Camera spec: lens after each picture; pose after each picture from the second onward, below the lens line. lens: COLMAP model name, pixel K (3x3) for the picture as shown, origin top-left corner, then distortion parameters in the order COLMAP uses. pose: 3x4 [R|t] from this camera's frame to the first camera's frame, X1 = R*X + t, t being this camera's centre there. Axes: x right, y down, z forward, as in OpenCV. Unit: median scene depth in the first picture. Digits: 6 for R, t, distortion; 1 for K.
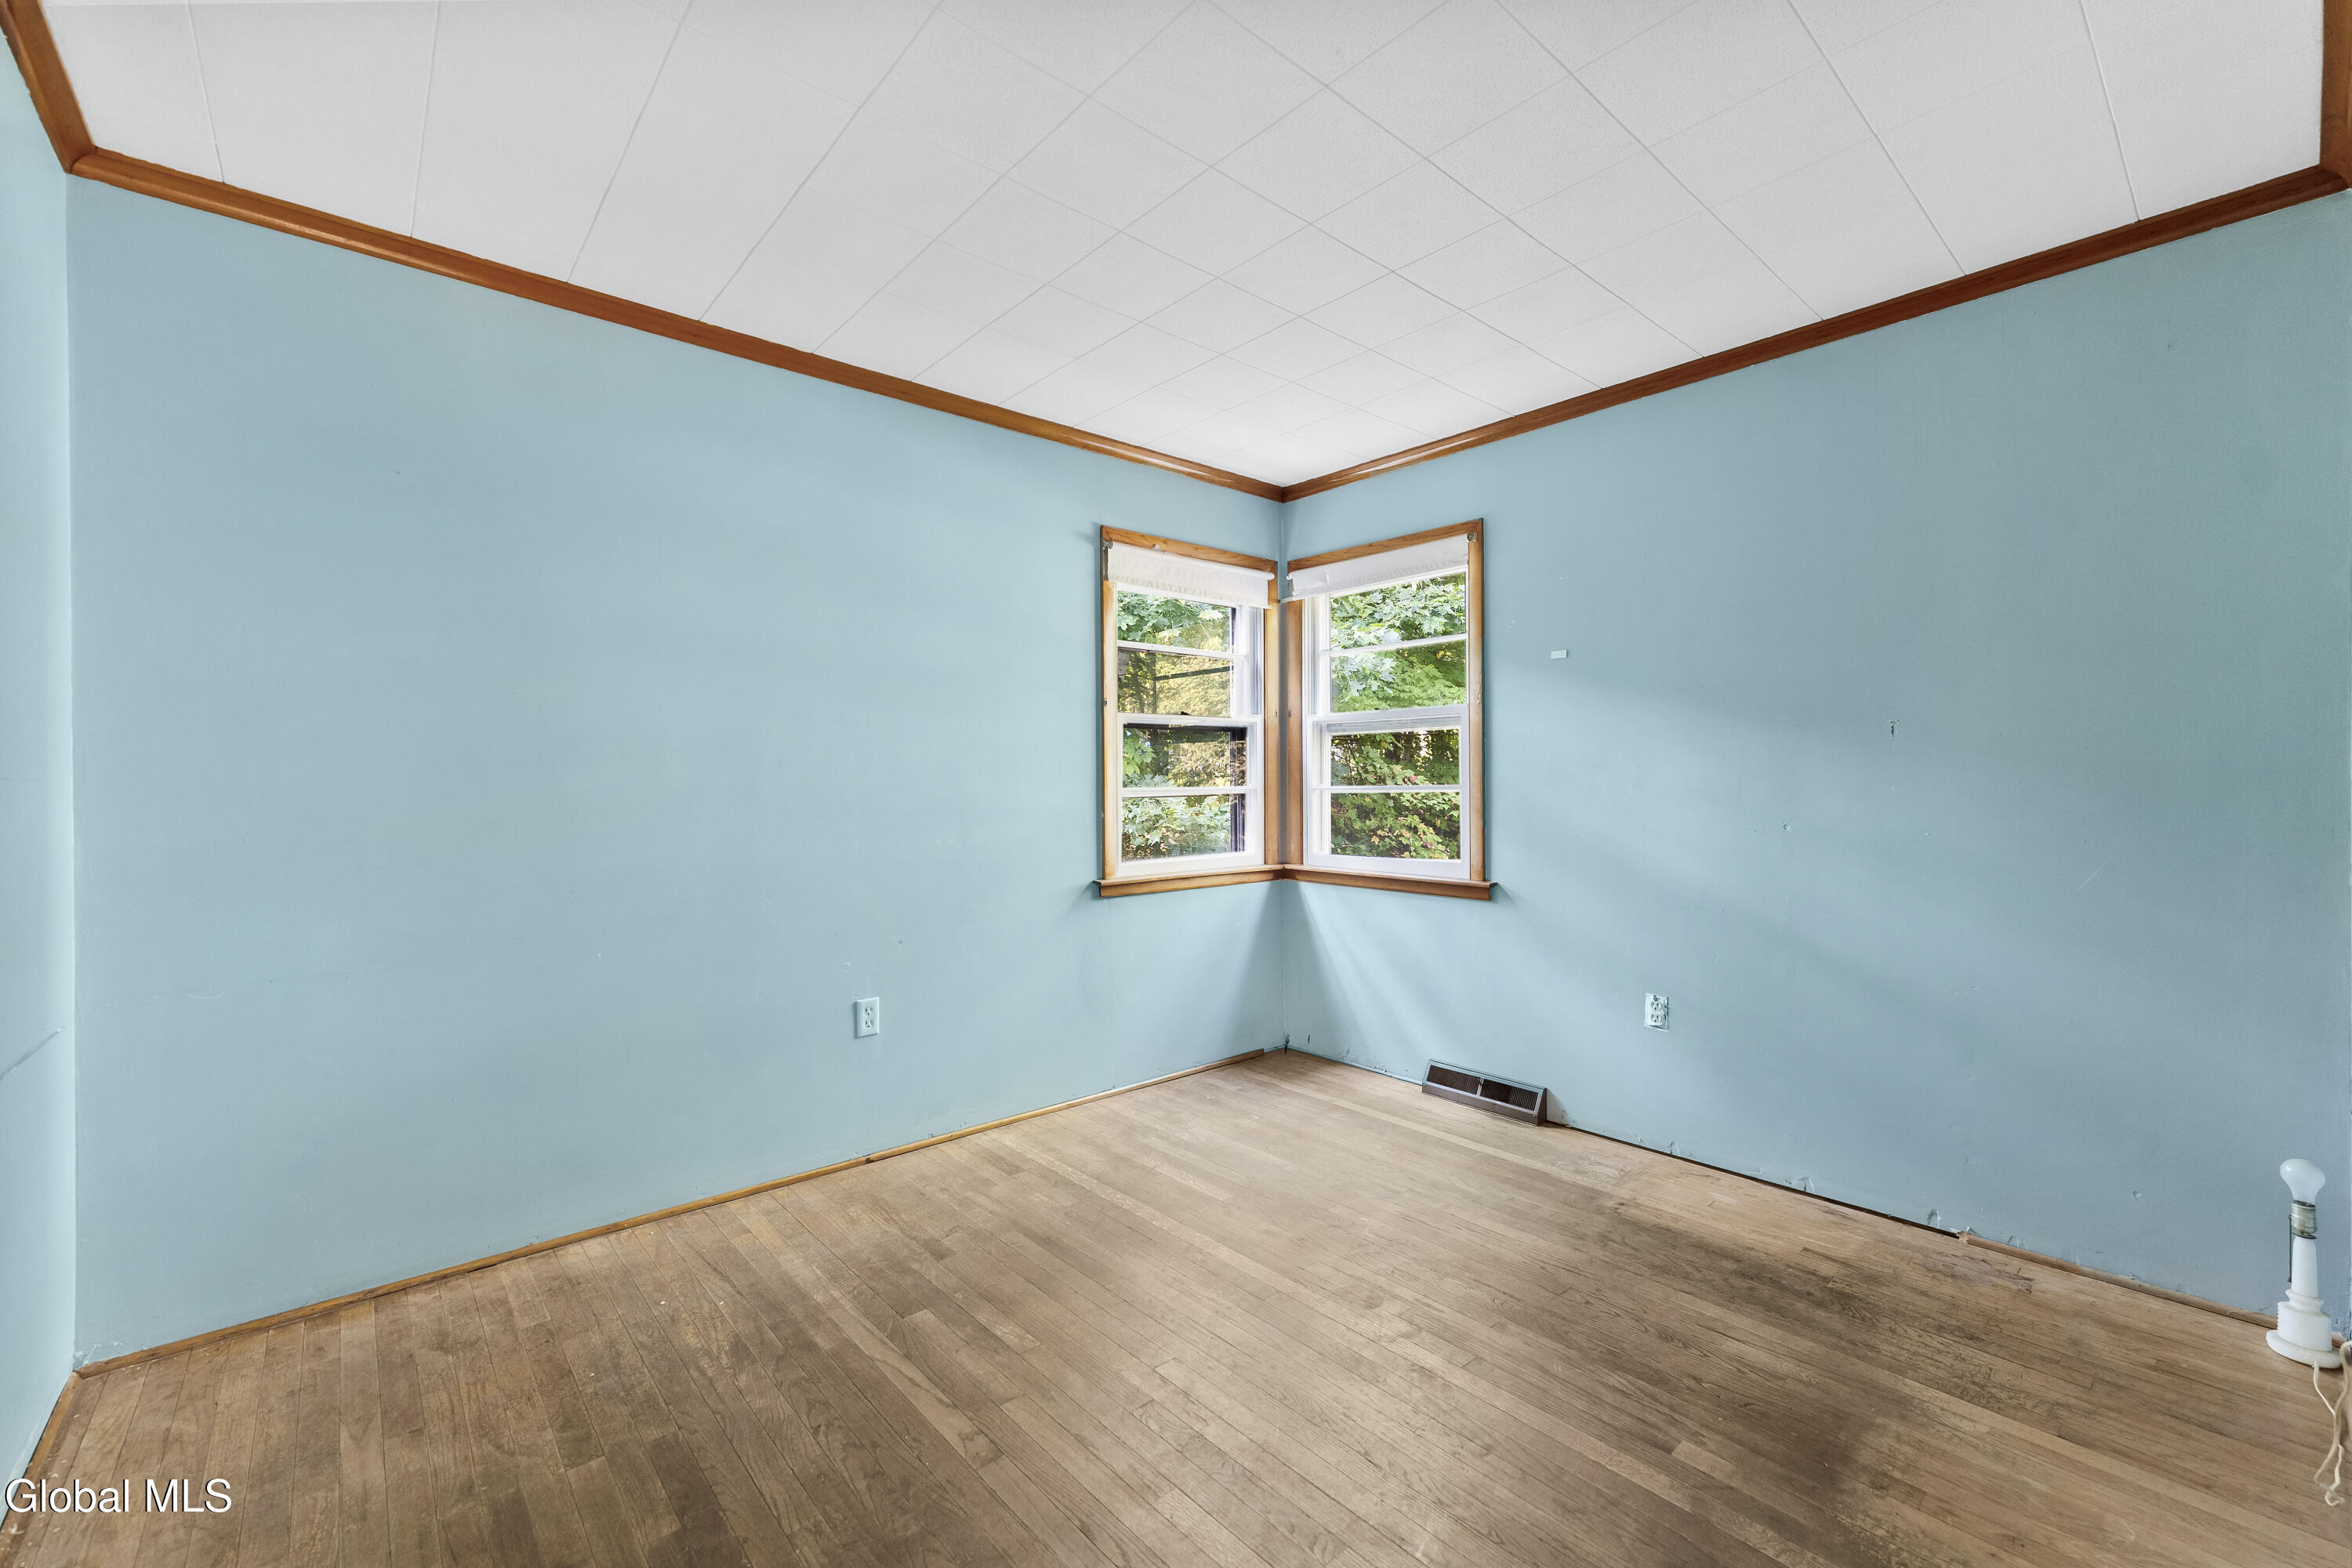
lens RADIAL K [[959.5, 0, 1175.8], [0, 959.5, 780.8], [0, 0, 1]] dist [0.003781, -0.000856]
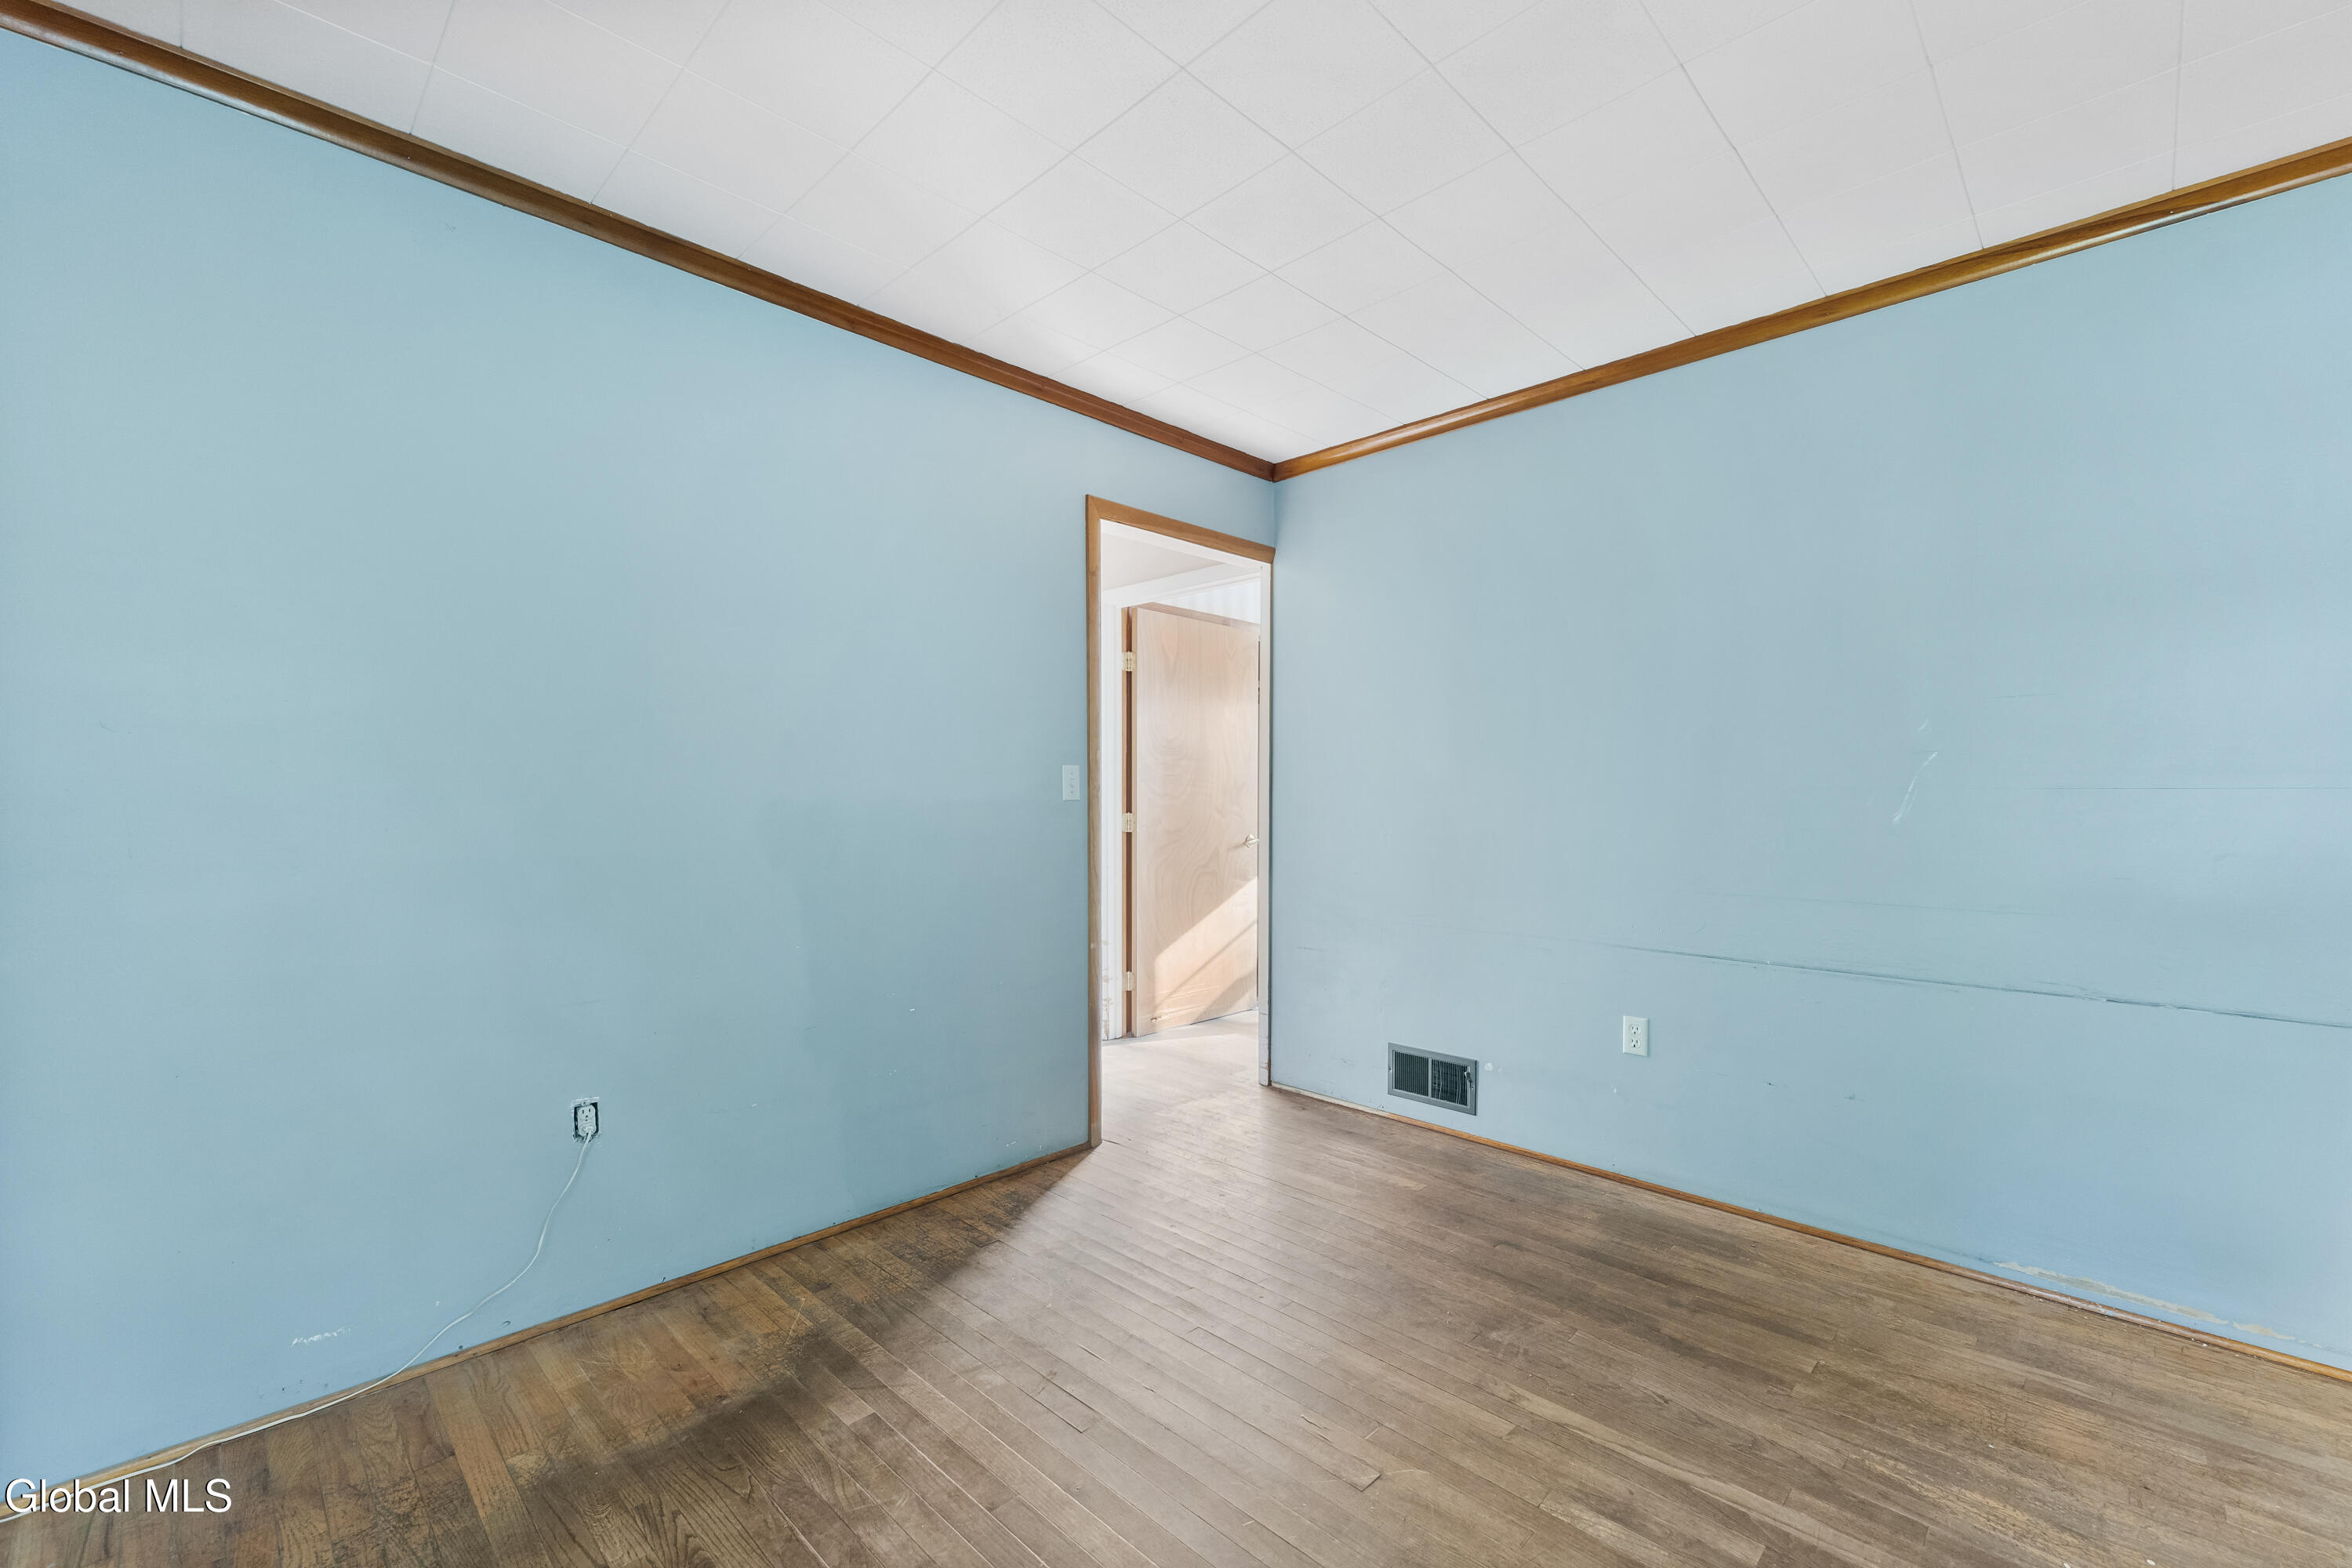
lens RADIAL K [[959.5, 0, 1176.5], [0, 959.5, 788.1], [0, 0, 1]] dist [0.003781, -0.000856]
pose [[-0.996497, 0.003451, -0.083558, 0.244261], [0.003797, 0.999985, -0.003989, 0.001170], [0.083543, -0.004293, -0.996495, 1.967455]]
